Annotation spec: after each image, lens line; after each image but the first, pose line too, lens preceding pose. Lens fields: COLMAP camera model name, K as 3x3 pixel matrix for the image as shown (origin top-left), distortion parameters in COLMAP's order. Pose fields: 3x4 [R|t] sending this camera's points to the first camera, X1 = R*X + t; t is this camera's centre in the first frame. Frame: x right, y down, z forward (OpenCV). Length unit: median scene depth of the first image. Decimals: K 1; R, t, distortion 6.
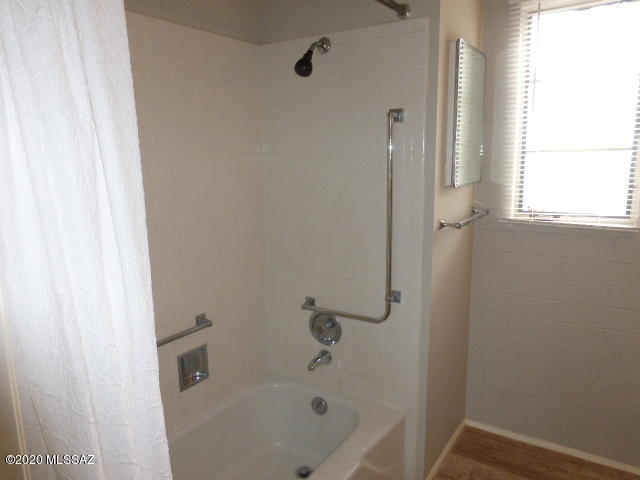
lens RADIAL K [[474.1, 0, 320.3], [0, 474.1, 235.6], [0, 0, 1]] dist [0.001332, 0.007797]
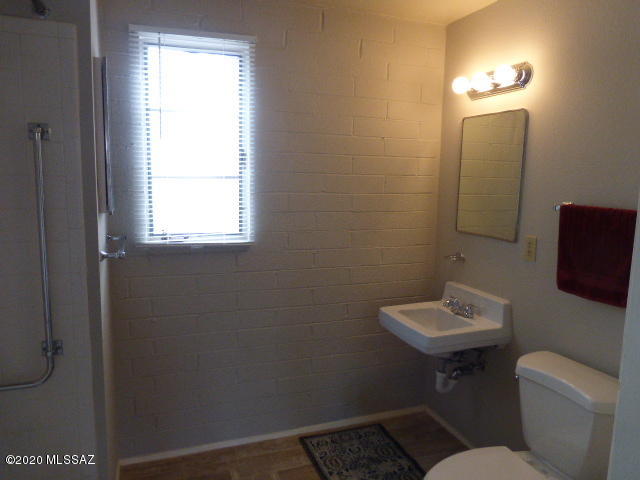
lens RADIAL K [[474.1, 0, 318.9], [0, 474.1, 244.7], [0, 0, 1]] dist [0.001332, 0.007797]
pose [[0.613585, -0.085685, 0.784966, -0.174502], [0.107322, 0.993920, 0.024604, -0.019137], [-0.782302, 0.069148, 0.619050, 0.096474]]
